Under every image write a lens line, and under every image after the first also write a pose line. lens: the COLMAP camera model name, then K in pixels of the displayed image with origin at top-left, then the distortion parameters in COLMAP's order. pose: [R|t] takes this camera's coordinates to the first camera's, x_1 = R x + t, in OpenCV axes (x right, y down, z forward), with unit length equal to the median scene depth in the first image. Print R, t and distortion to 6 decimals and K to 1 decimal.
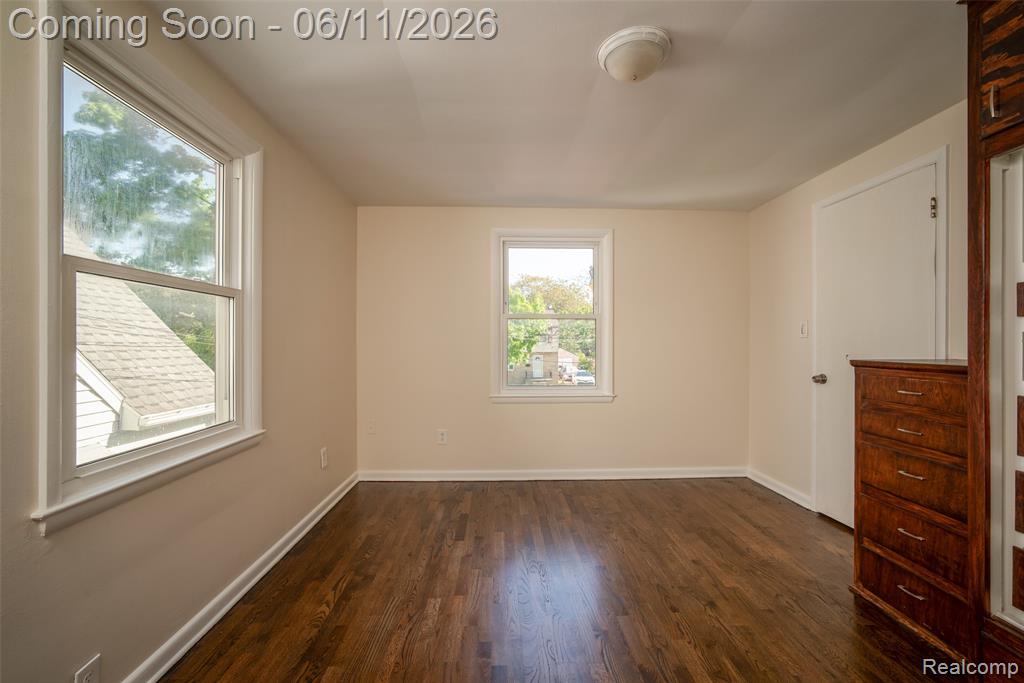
lens RADIAL K [[432.5, 0, 509.5], [0, 432.5, 342.3], [0, 0, 1]] dist [-0.010594, 0.003255]
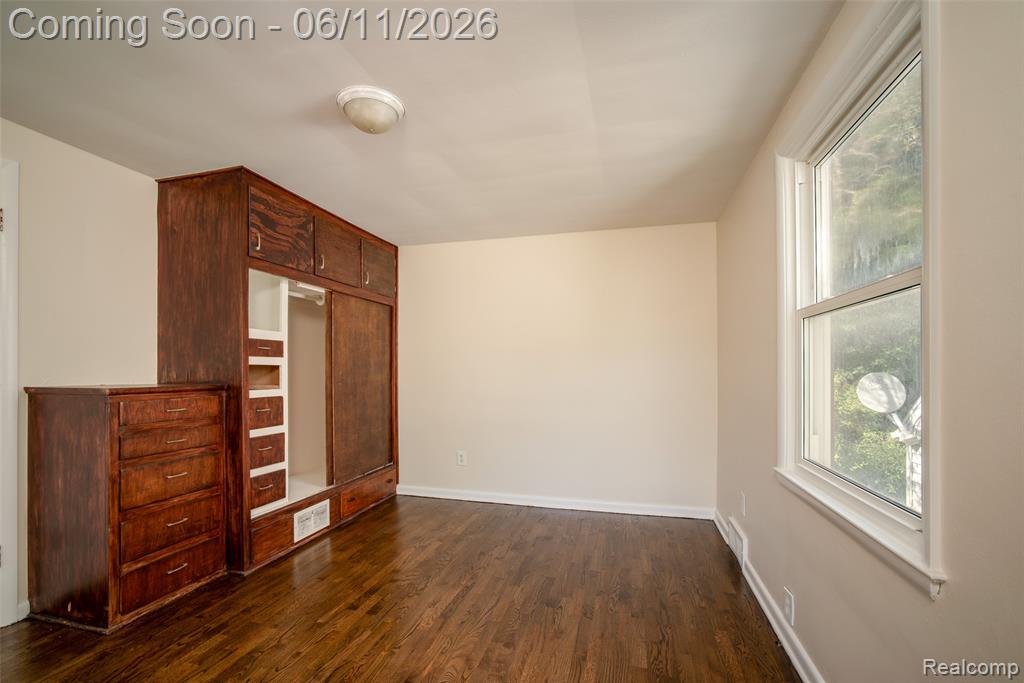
lens RADIAL K [[432.5, 0, 507.1], [0, 432.5, 368.5], [0, 0, 1]] dist [-0.010594, 0.003255]
pose [[-0.954429, 0.001933, 0.298432, -0.357516], [0.001184, 0.999996, -0.002691, 0.001141], [-0.298436, -0.002215, -0.954427, 1.874547]]
